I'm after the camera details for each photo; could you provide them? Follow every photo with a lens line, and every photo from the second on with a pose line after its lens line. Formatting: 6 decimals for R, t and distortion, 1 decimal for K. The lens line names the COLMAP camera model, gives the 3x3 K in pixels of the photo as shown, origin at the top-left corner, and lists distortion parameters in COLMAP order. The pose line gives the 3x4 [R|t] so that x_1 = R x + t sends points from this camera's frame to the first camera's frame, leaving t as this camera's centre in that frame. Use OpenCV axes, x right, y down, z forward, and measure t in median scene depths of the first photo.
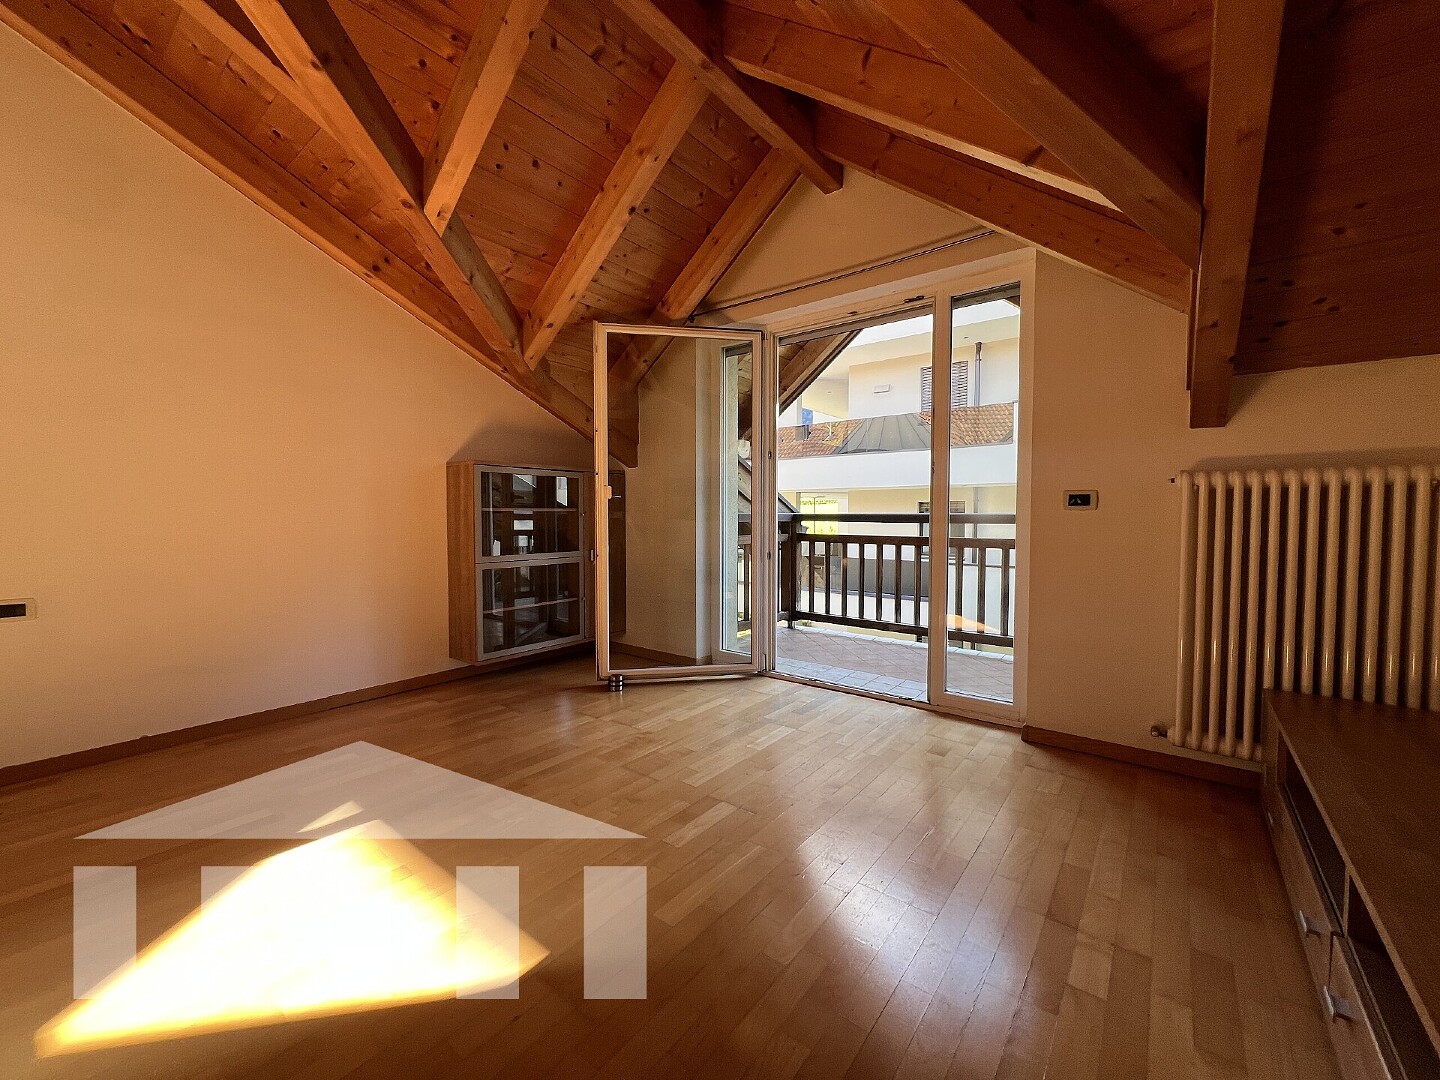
lens RADIAL K [[575.3, 0, 710.0], [0, 575.3, 534.6], [0, 0, 1]] dist [-0.003693, 0.001416]
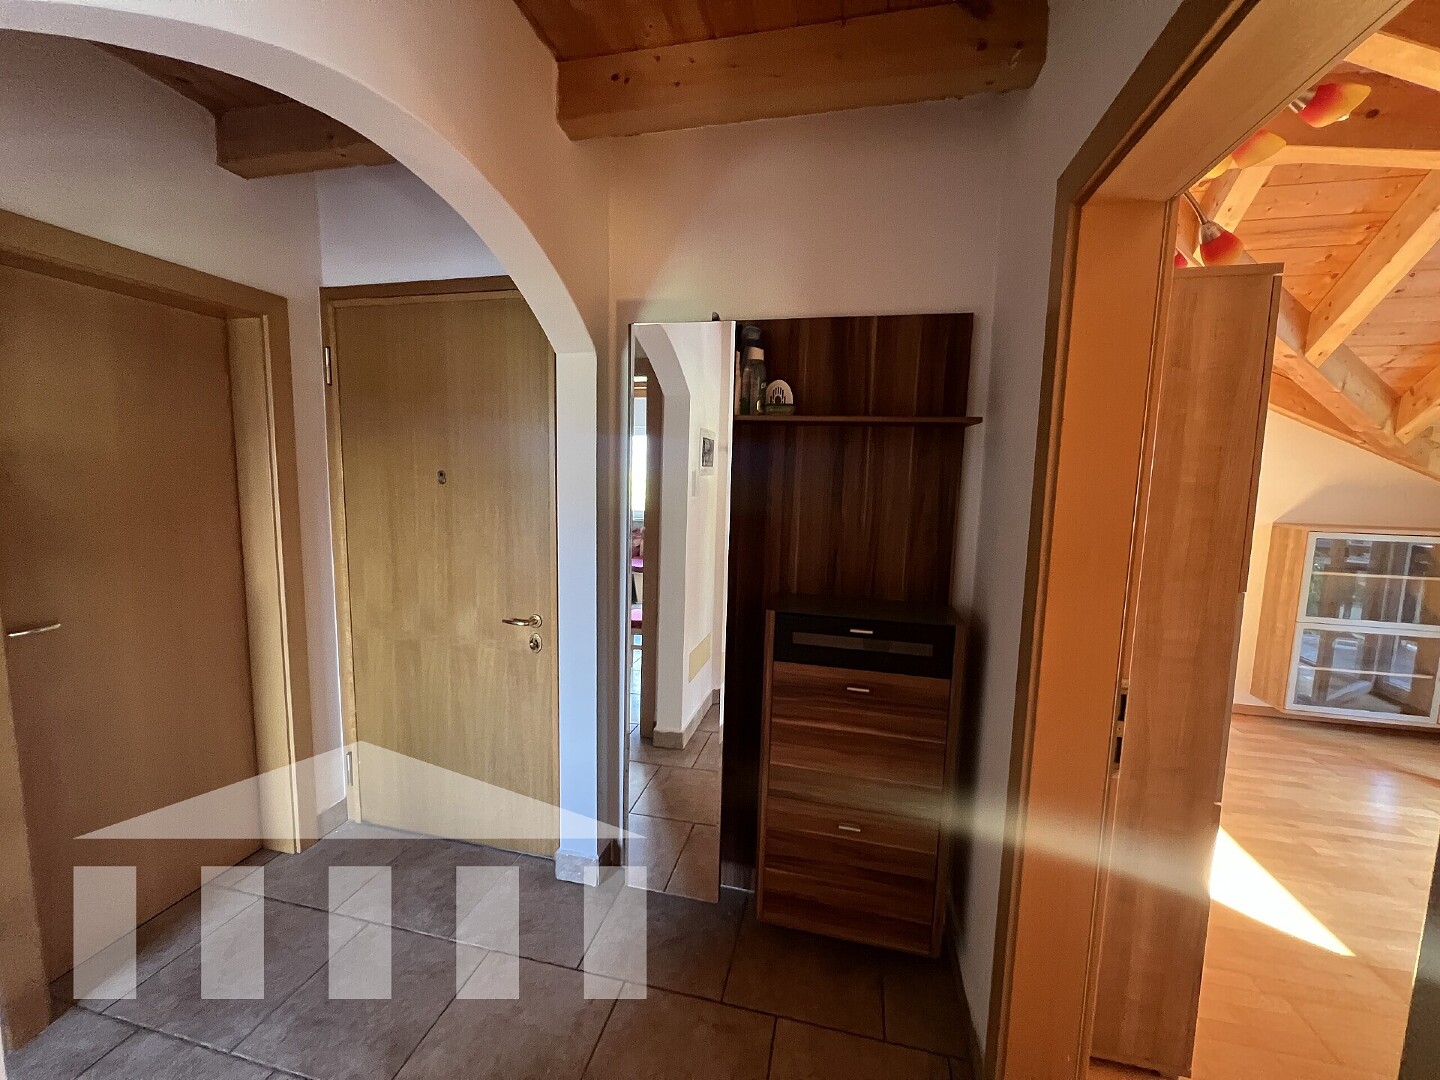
lens RADIAL K [[575.3, 0, 715.8], [0, 575.3, 537.2], [0, 0, 1]] dist [-0.003693, 0.001416]
pose [[0.435846, 0.094829, -0.895011, 0.072358], [-0.060792, 0.995265, 0.075847, -0.135309], [0.897966, 0.021352, 0.439547, -0.505038]]
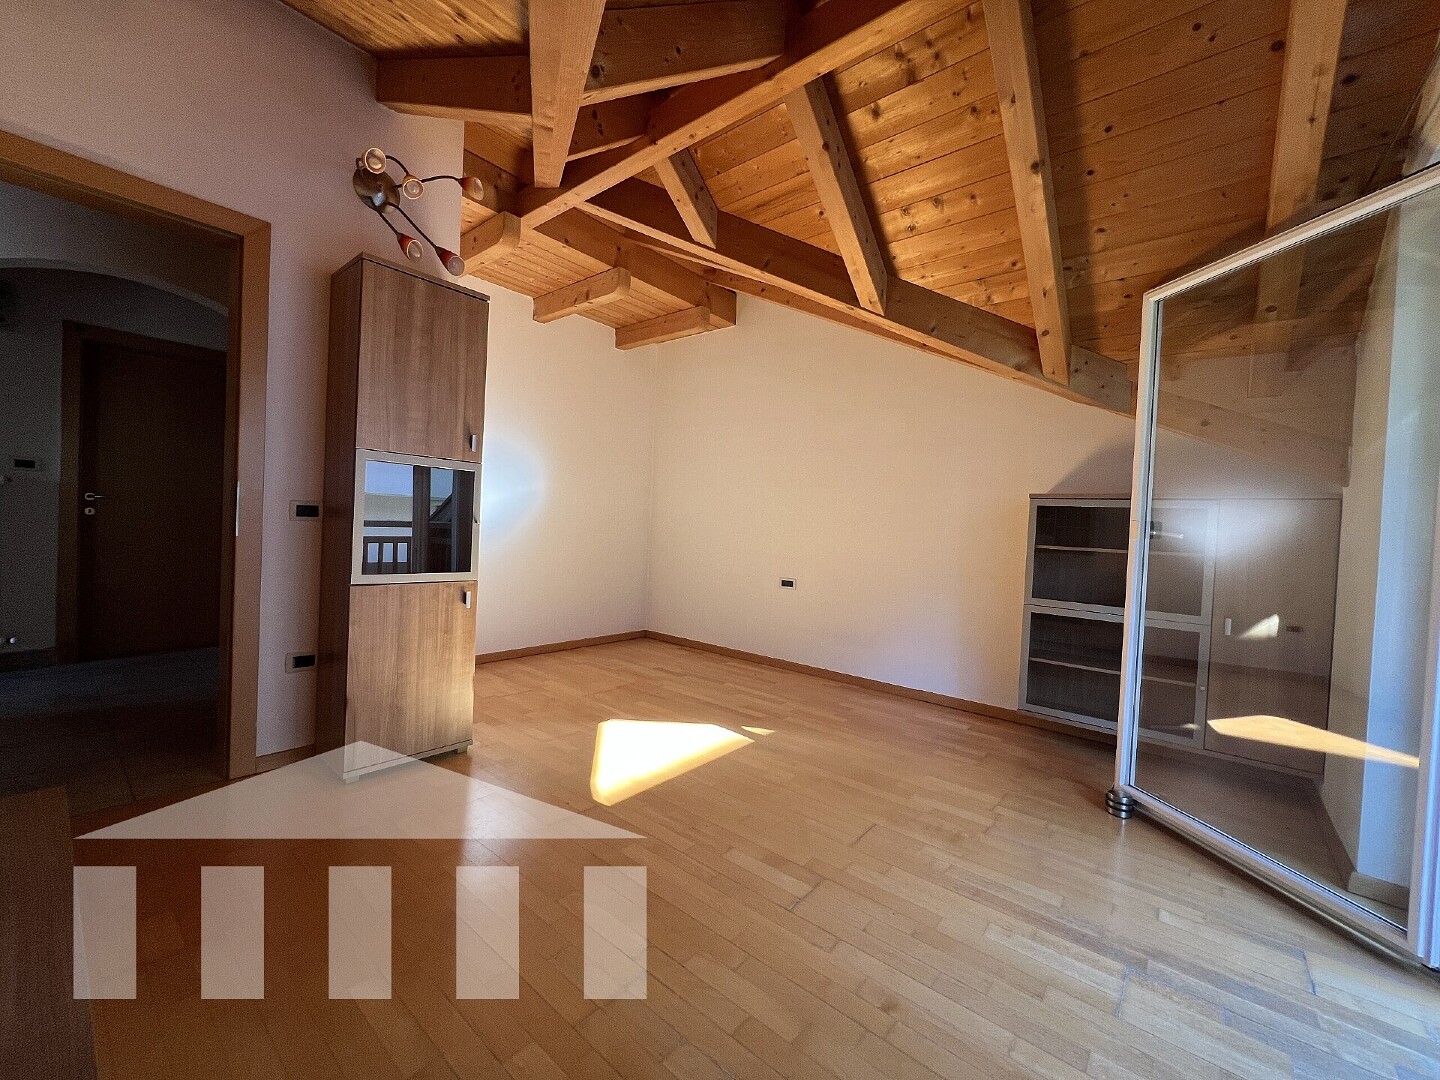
lens RADIAL K [[575.3, 0, 717.8], [0, 575.3, 536.0], [0, 0, 1]] dist [-0.003693, 0.001416]
pose [[-0.024509, 0.022125, -0.999455, 0.572021], [-0.077382, 0.996714, 0.023962, -0.046638], [0.996700, 0.077927, -0.022716, 0.544521]]
